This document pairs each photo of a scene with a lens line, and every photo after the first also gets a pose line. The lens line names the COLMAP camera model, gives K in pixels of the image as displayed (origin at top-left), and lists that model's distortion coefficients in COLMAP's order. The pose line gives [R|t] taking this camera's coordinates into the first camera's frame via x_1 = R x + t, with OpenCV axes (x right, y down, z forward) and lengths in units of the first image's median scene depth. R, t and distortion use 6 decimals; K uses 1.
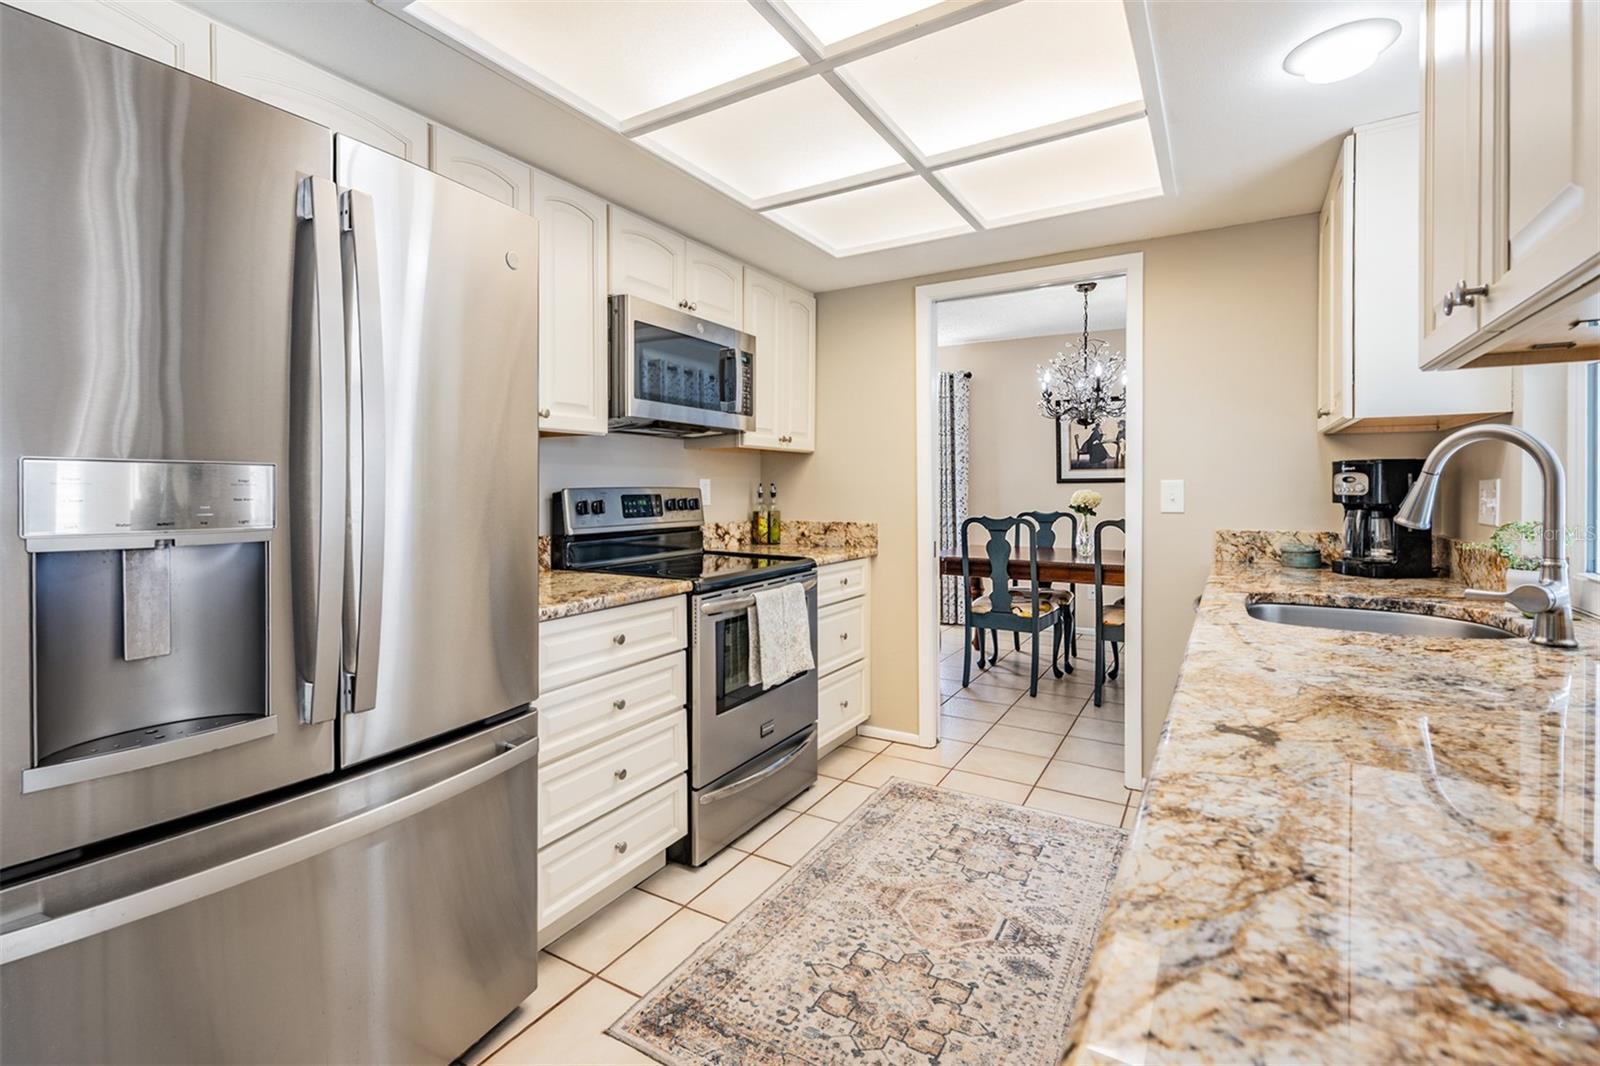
lens RADIAL K [[722.9, 0, 792.4], [0, 722.9, 490.9], [0, 0, 1]] dist [0.001063, 0.000118]
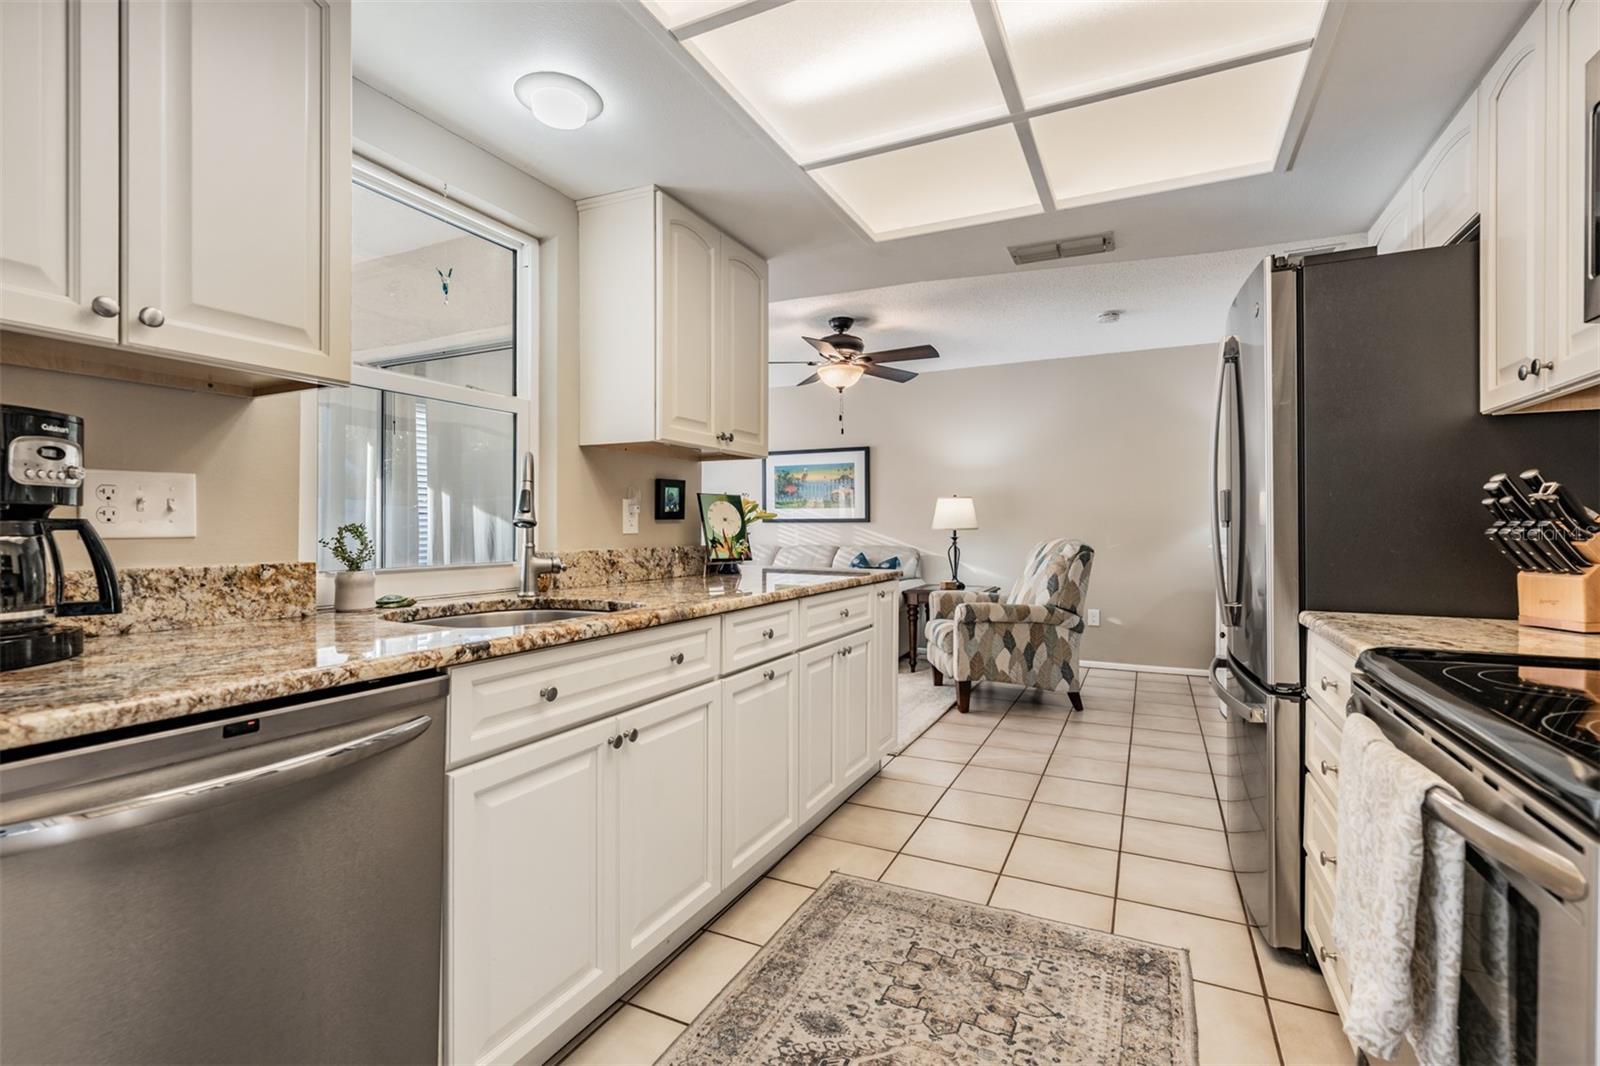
lens RADIAL K [[730.9, 0, 790.5], [0, 730.9, 530.6], [0, 0, 1]] dist [0.000648, 0.000222]
pose [[-0.997011, -0.000005, -0.077254, 0.333128], [-0.000829, 0.999943, 0.010635, 0.028121], [0.077250, 0.010667, -0.996955, 1.464897]]
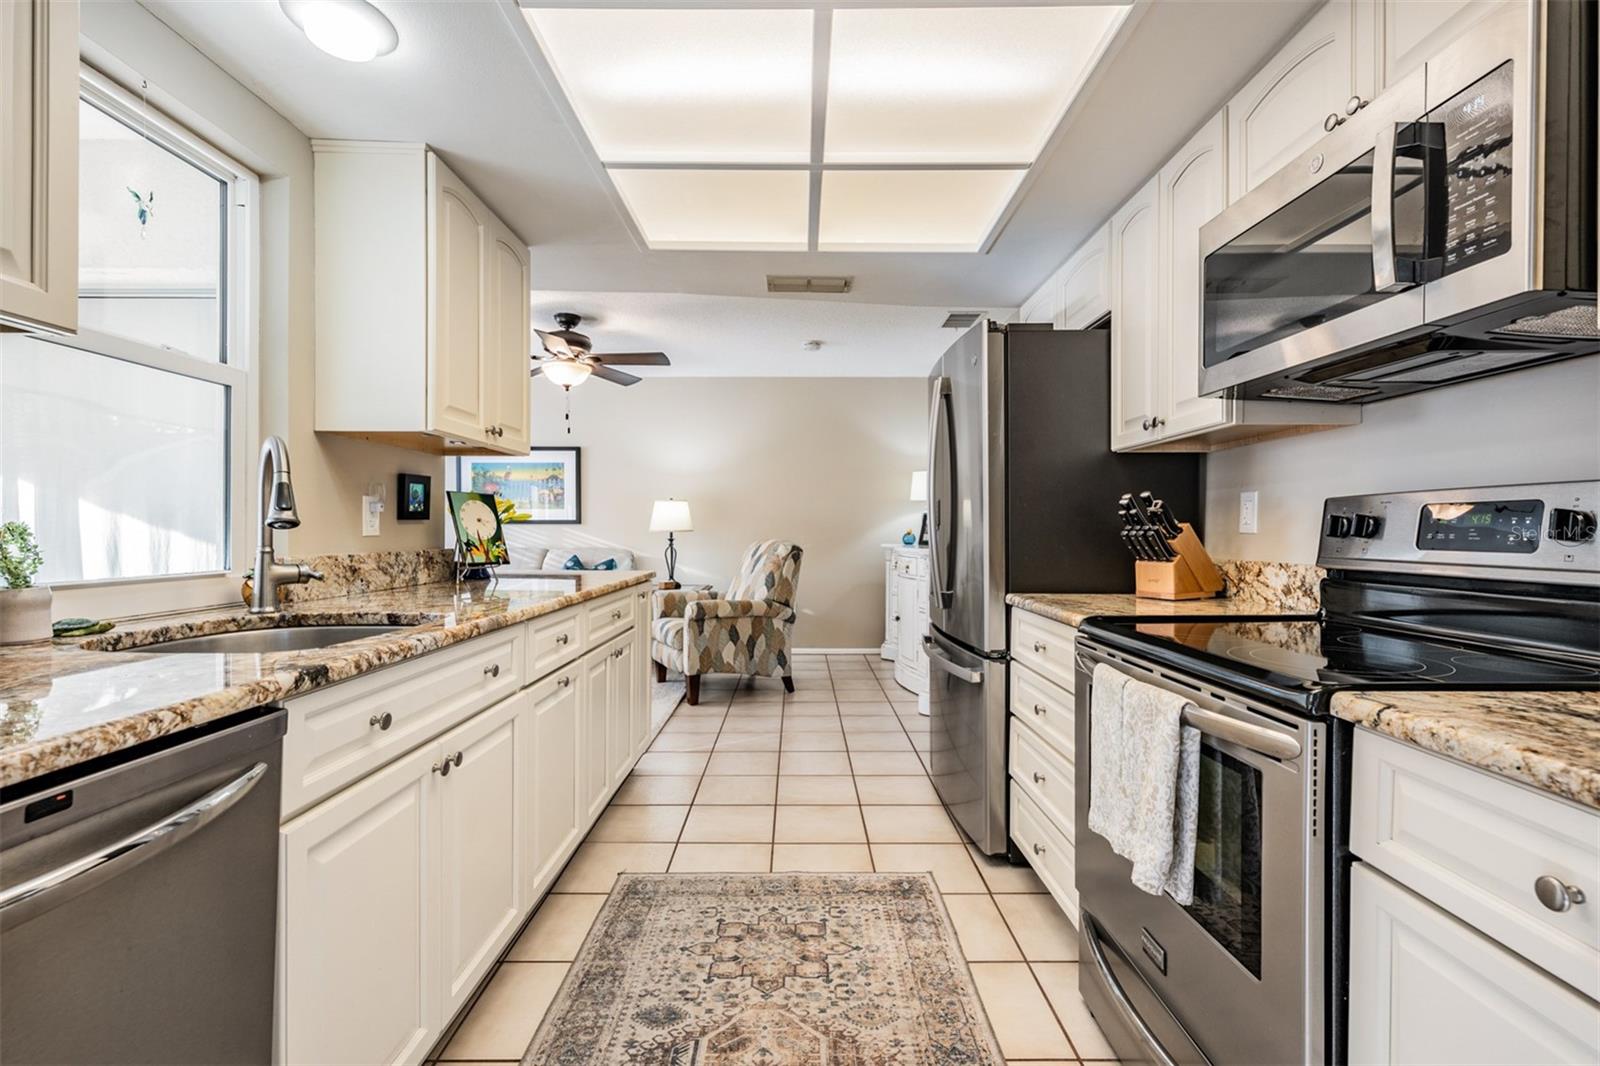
lens RADIAL K [[715.2, 0, 800.0], [0, 715.2, 533.0], [0, 0, 1]] dist [0.000316, -0.000008]
pose [[-0.857285, -0.000228, -0.514842, 0.492706], [-0.006157, 0.999933, 0.009809, 0.028545], [0.514805, 0.011578, -0.857229, 1.437083]]
